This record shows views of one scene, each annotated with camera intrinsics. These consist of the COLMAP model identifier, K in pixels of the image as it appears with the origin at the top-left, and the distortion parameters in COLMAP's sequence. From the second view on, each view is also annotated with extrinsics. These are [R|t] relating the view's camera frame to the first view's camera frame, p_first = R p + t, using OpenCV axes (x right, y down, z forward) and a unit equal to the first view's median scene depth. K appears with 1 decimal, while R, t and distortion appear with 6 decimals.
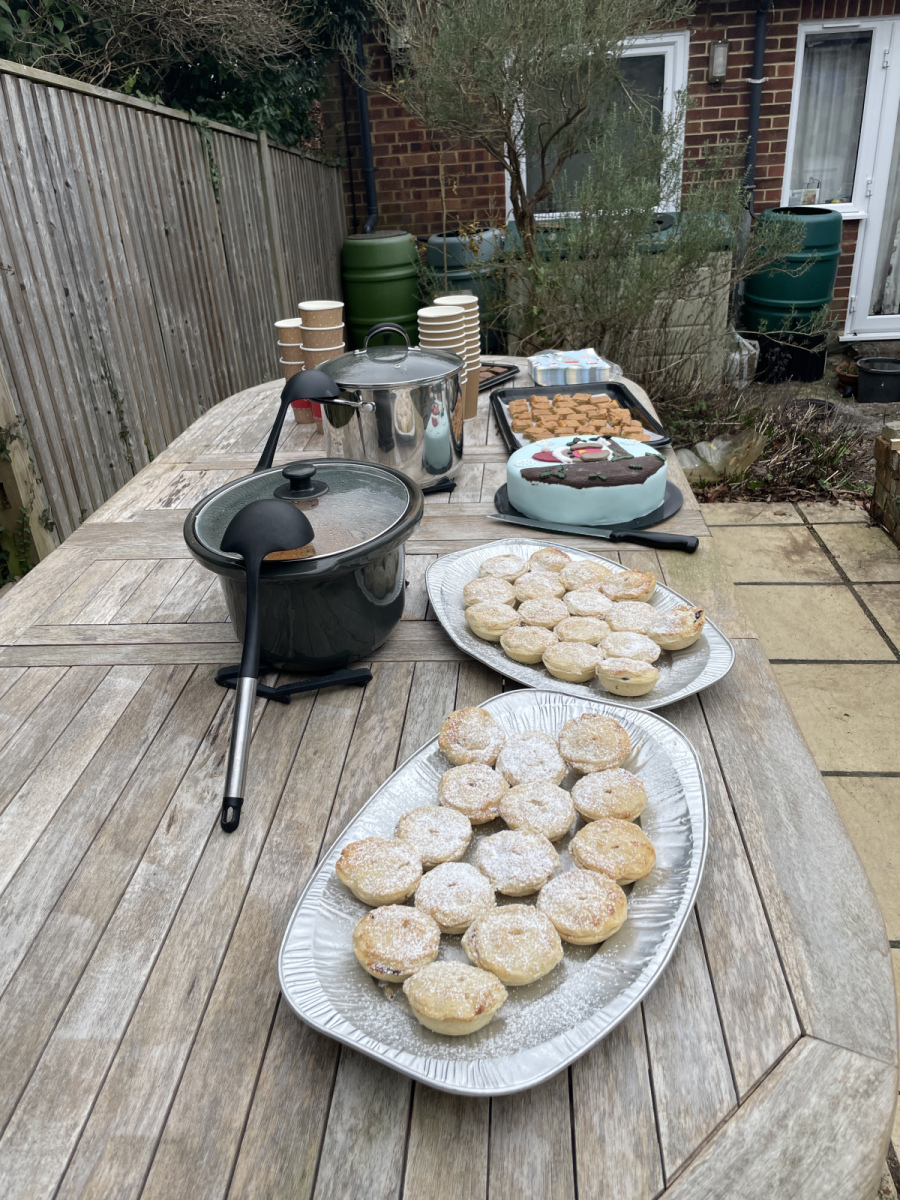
lens RADIAL K [[922.4, 0, 450.0], [0, 922.4, 600.0], [0, 0, 1]] dist [0.087273, -0.123588]
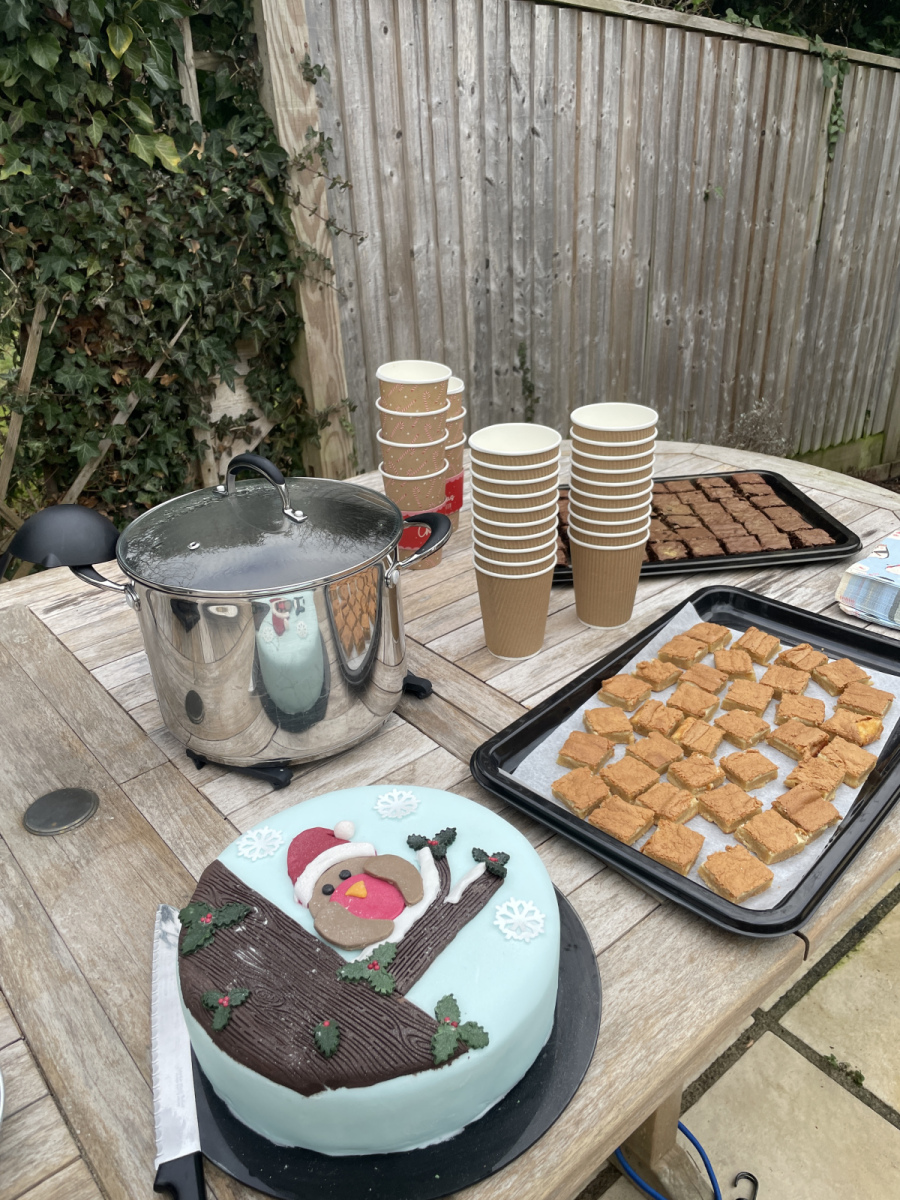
lens RADIAL K [[922.4, 0, 450.0], [0, 922.4, 600.0], [0, 0, 1]] dist [0.087273, -0.123588]
pose [[0.689410, 0.370035, -0.622726, 0.187979], [-0.331221, 0.925576, 0.183305, -0.181953], [0.644210, 0.079888, 0.760665, 0.349364]]
